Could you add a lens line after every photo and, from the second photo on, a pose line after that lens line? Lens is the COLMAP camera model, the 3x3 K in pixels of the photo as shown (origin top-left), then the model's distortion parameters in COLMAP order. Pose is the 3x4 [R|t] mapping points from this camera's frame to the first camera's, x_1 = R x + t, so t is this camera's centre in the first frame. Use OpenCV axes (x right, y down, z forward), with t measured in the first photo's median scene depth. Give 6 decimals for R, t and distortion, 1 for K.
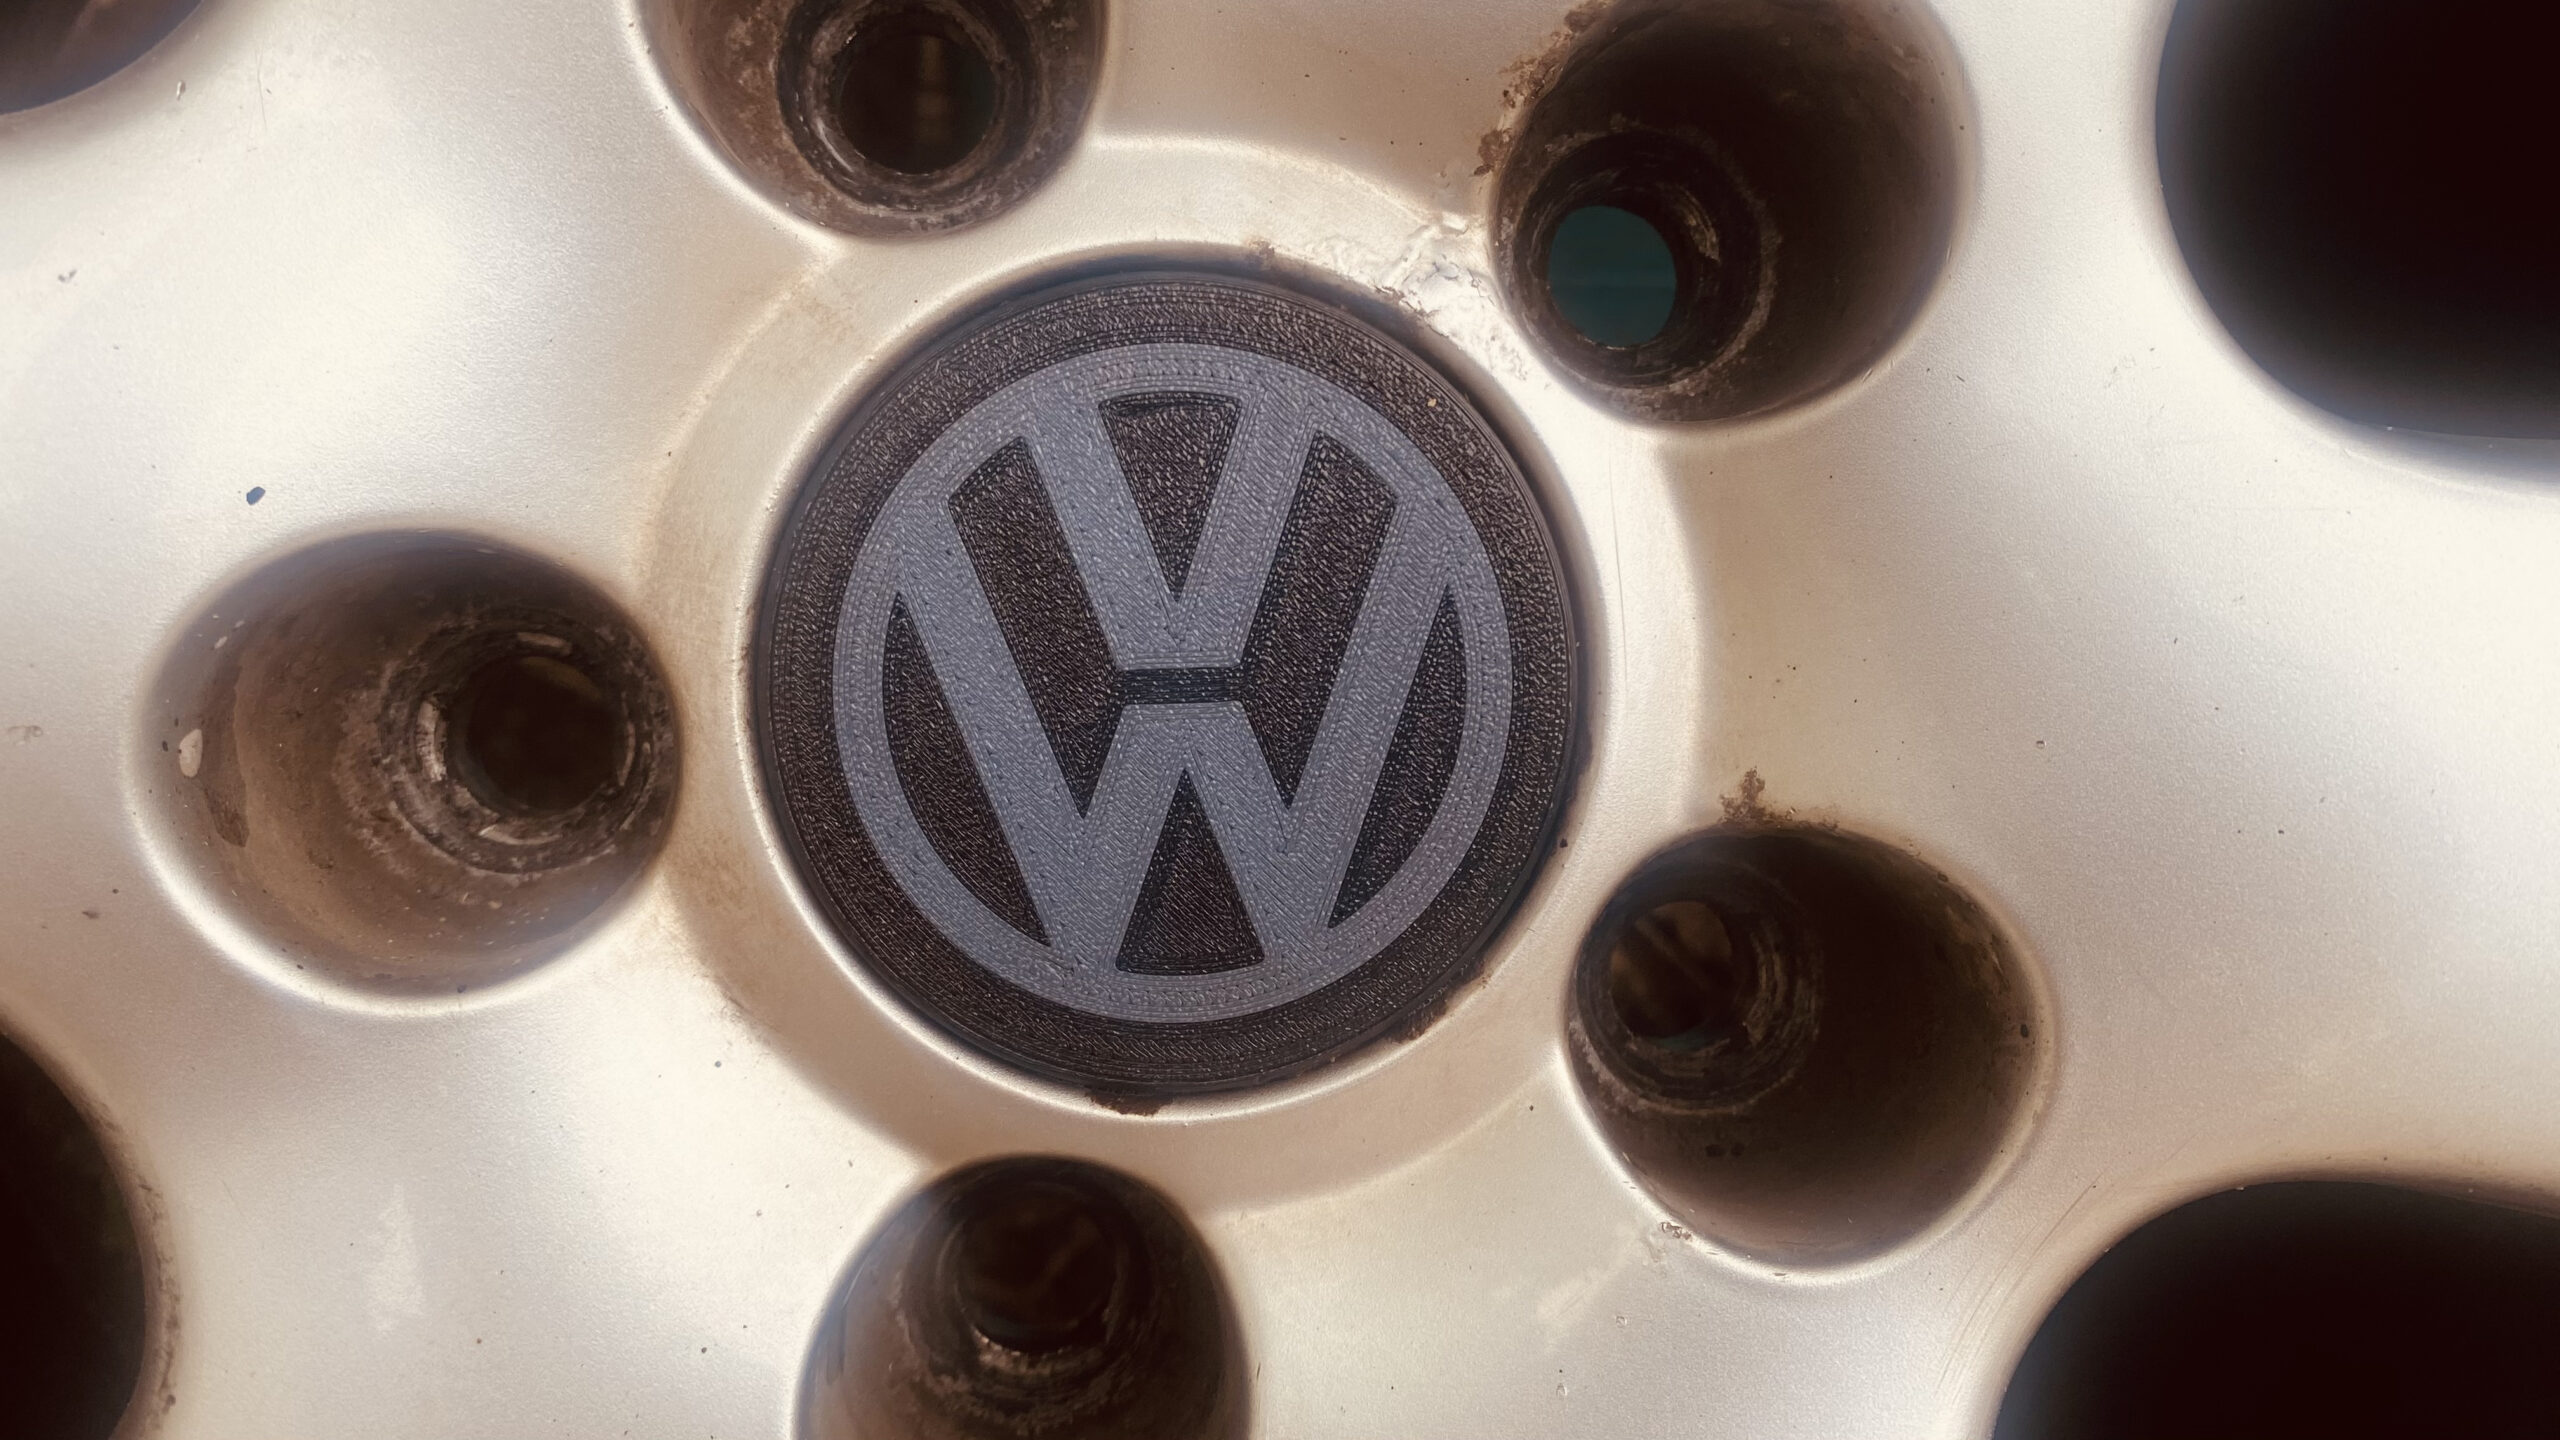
lens RADIAL K [[2033.4, 0, 1255.0], [0, 2033.4, 705.9], [0, 0, 1]] dist [0.024479, -0.092739]
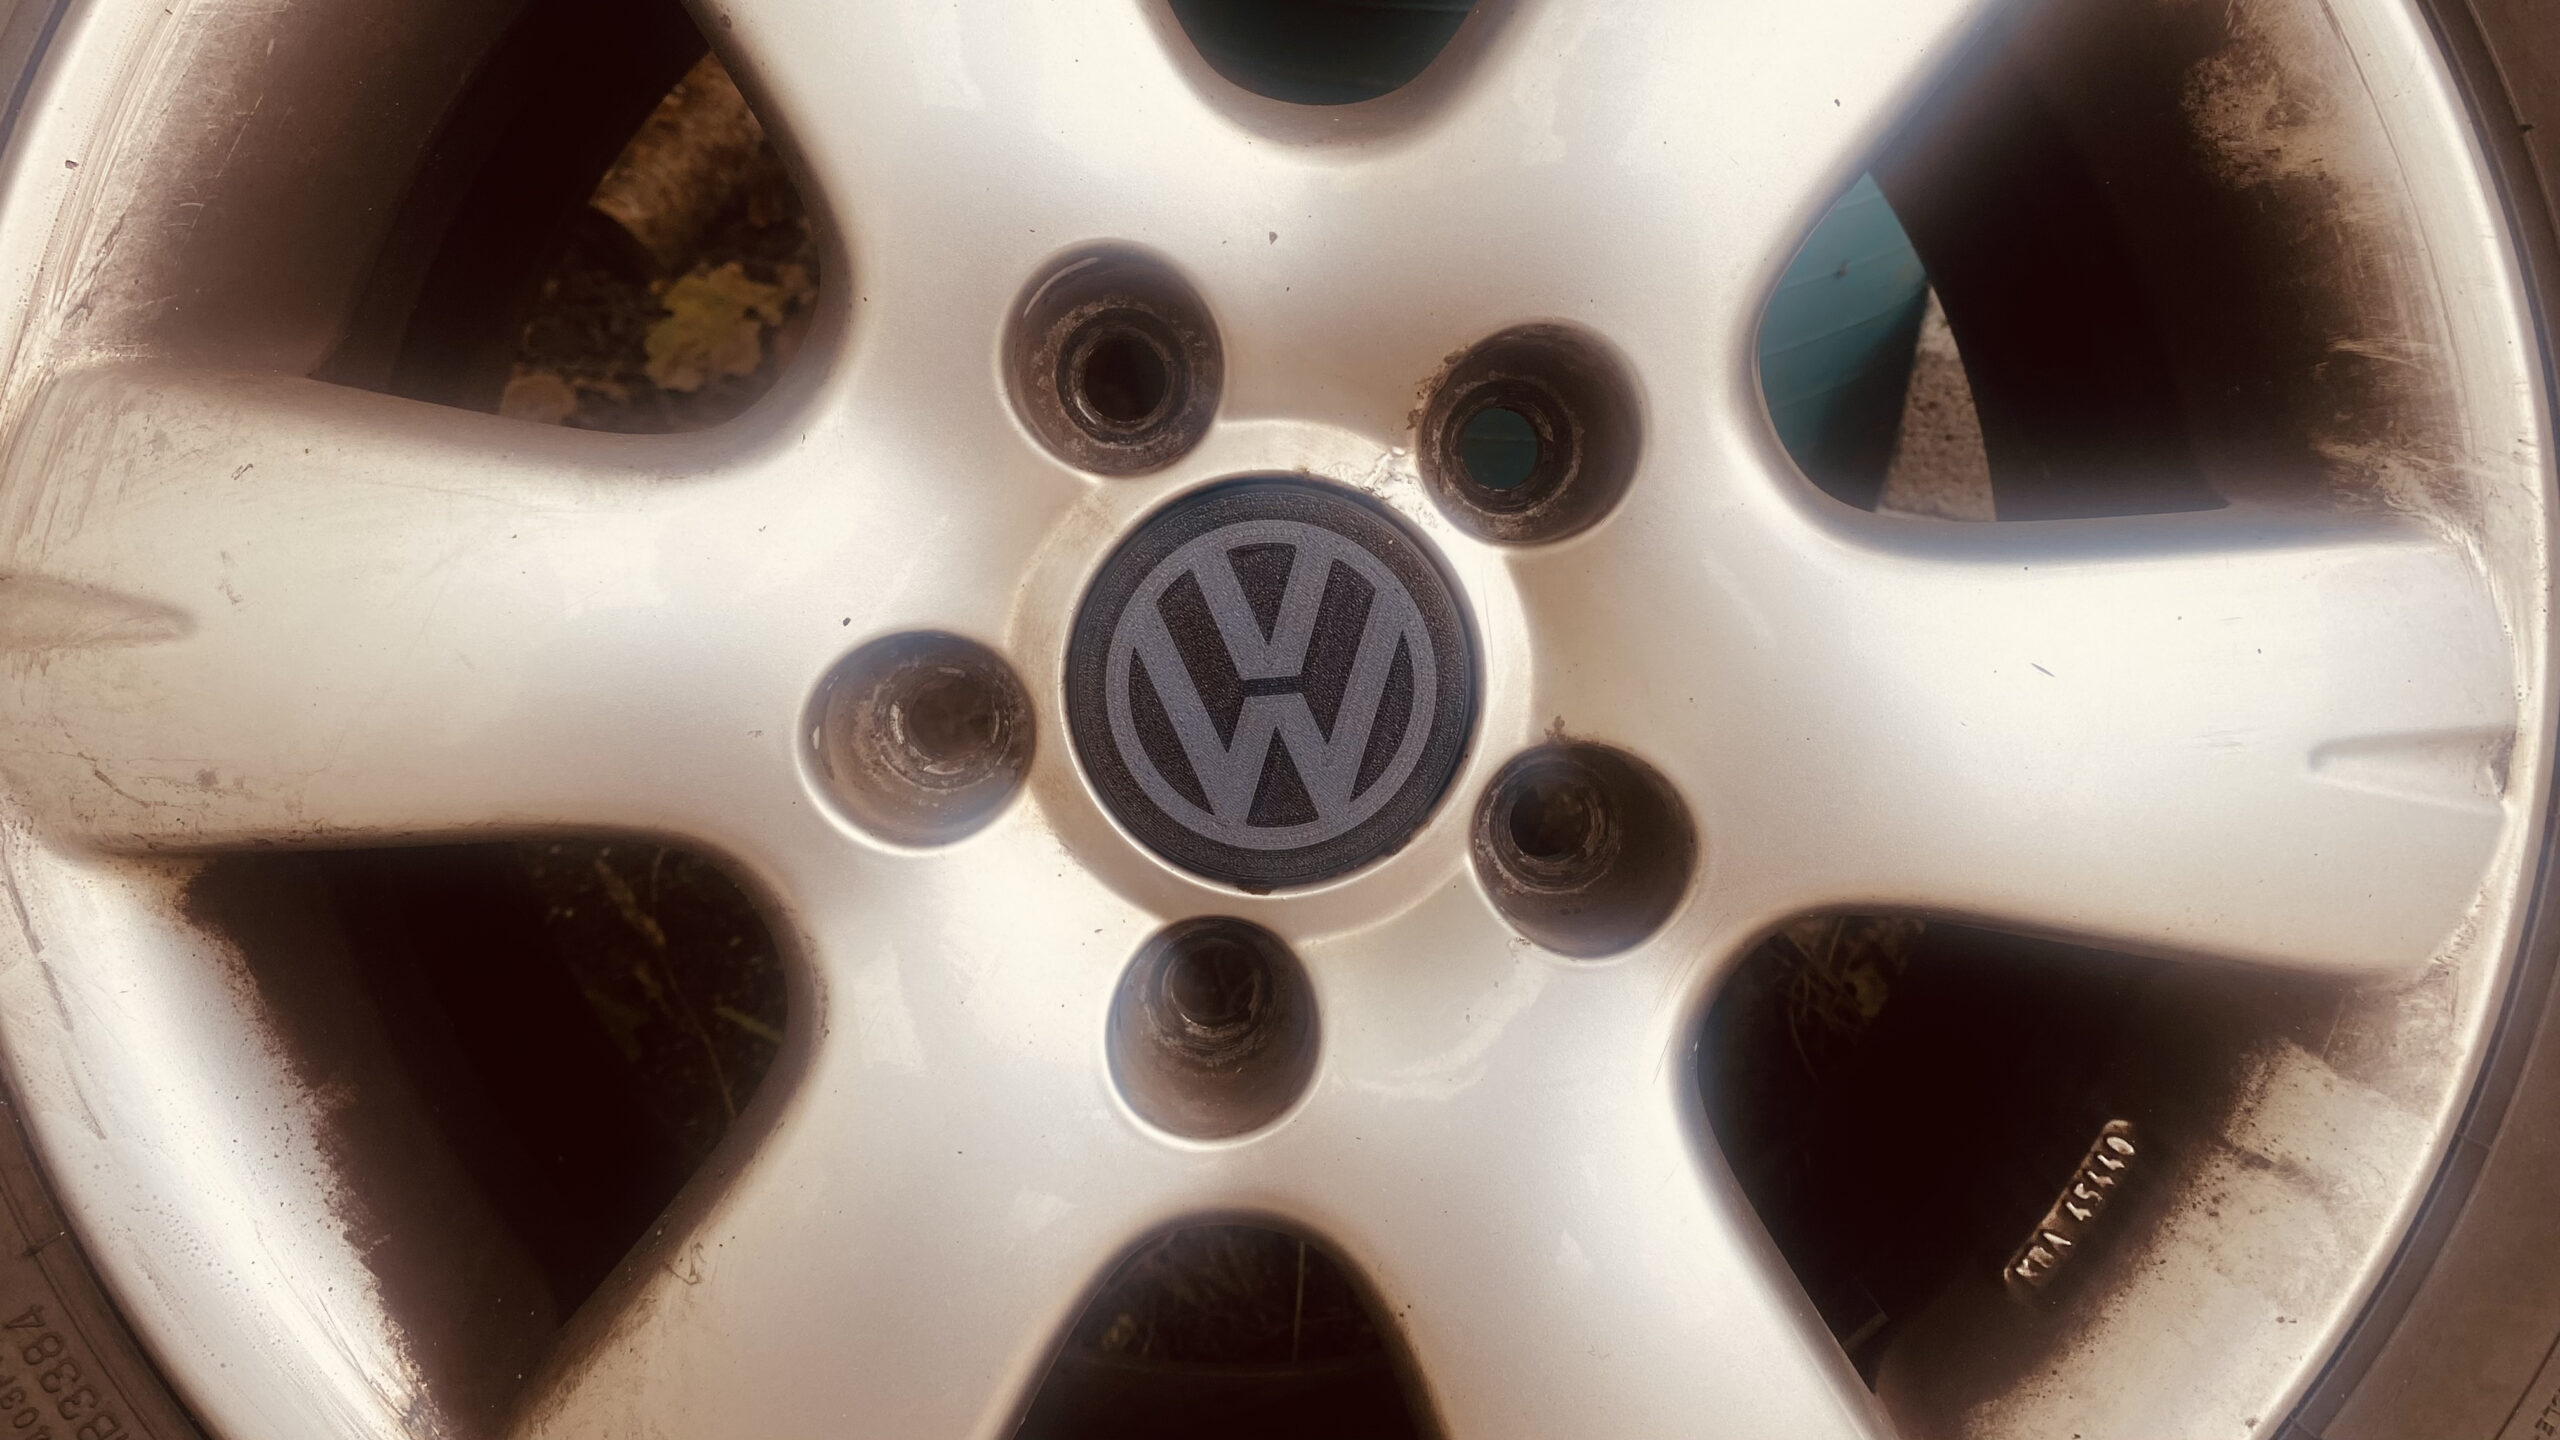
lens RADIAL K [[2033.4, 0, 1291.0], [0, 2033.4, 725.0], [0, 0, 1]] dist [0.024479, -0.092739]
pose [[0.997869, -0.036653, -0.053975, 0.089960], [0.039866, 0.997420, 0.059697, -0.091194], [0.051648, -0.061721, 0.996756, -1.027907]]
